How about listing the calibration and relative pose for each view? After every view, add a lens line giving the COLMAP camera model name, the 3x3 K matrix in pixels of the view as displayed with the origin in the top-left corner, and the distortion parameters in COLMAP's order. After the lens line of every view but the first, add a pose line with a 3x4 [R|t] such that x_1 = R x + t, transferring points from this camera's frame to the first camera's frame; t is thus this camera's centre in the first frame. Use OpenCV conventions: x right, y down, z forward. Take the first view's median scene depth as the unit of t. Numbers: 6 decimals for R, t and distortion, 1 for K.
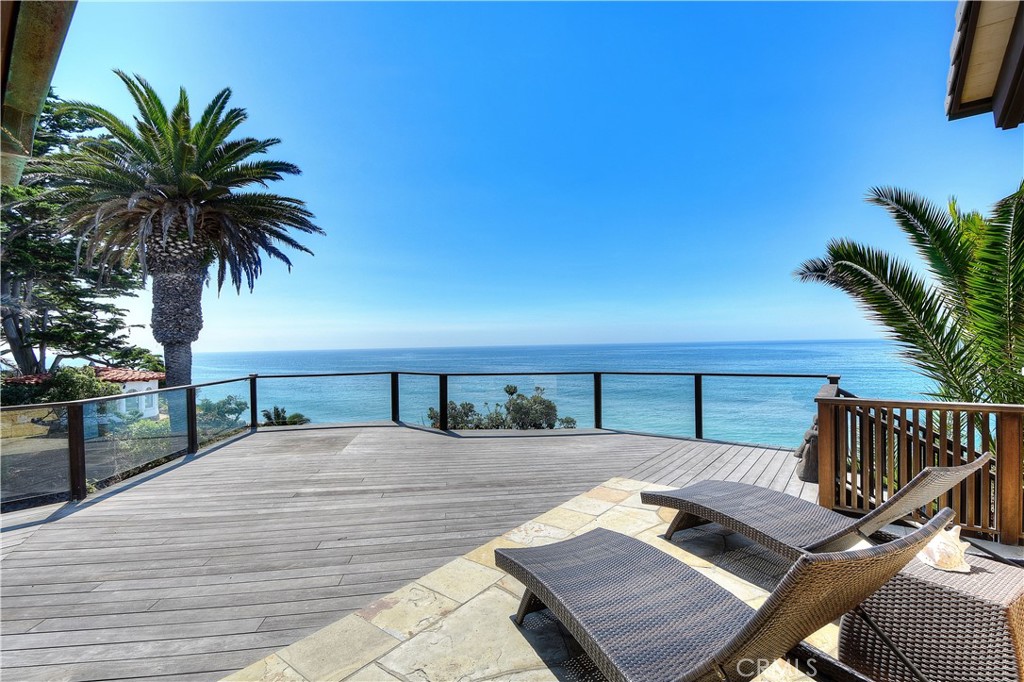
lens RADIAL K [[445.5, 0, 512.0], [0, 445.5, 341.0], [0, 0, 1]] dist [0.001884, 0.000380]
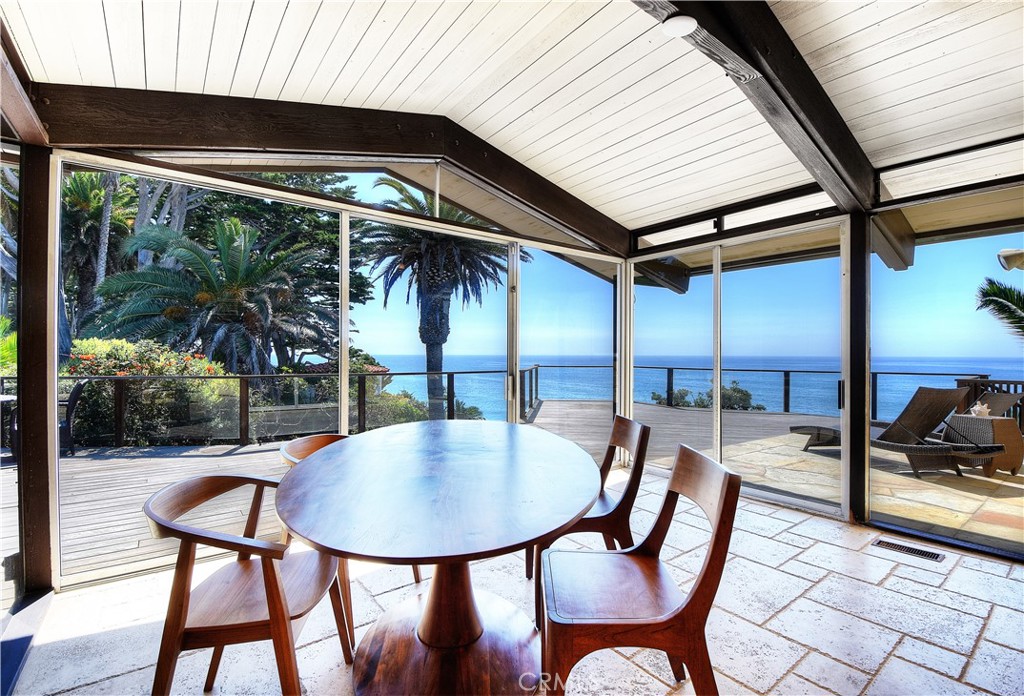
lens RADIAL K [[463.6, 0, 512.0], [0, 463.6, 348.0], [0, 0, 1]] dist [-0.001545, -0.000384]
pose [[0.965146, 0.018406, -0.261065, -0.146026], [-0.018419, 0.999827, 0.002398, 0.007715], [0.261065, 0.002494, 0.965318, -0.340608]]
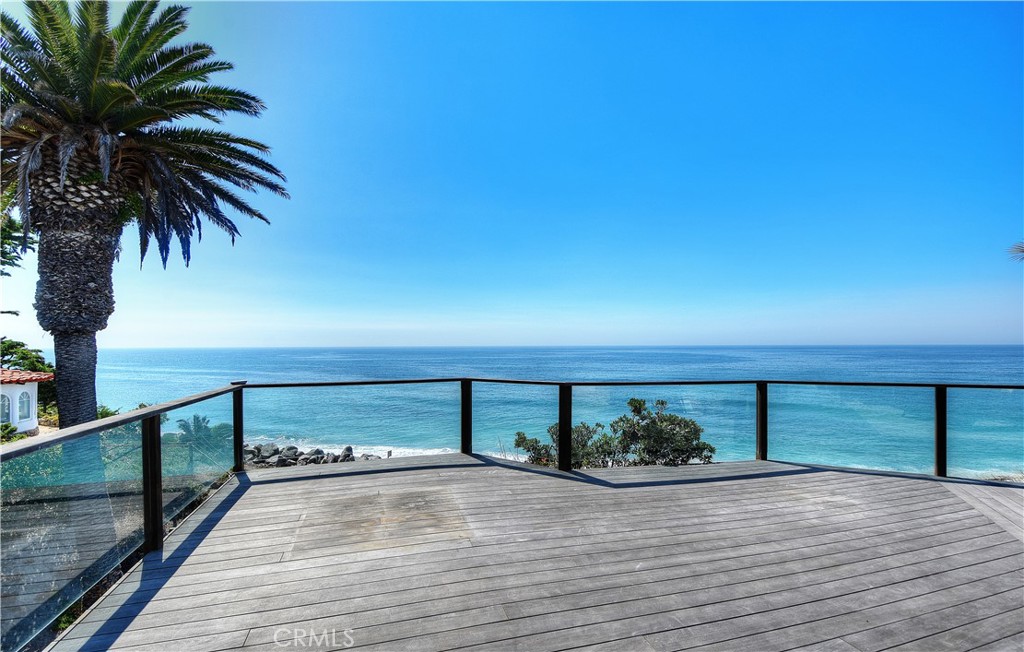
lens RADIAL K [[451.0, 0, 510.2], [0, 451.0, 342.8], [0, 0, 1]] dist [-0.013382, -0.000729]
pose [[0.988101, 0.017597, 0.152797, -0.186938], [-0.017677, 0.999843, -0.000834, 0.010194], [-0.152788, -0.001876, 0.988257, 0.210681]]
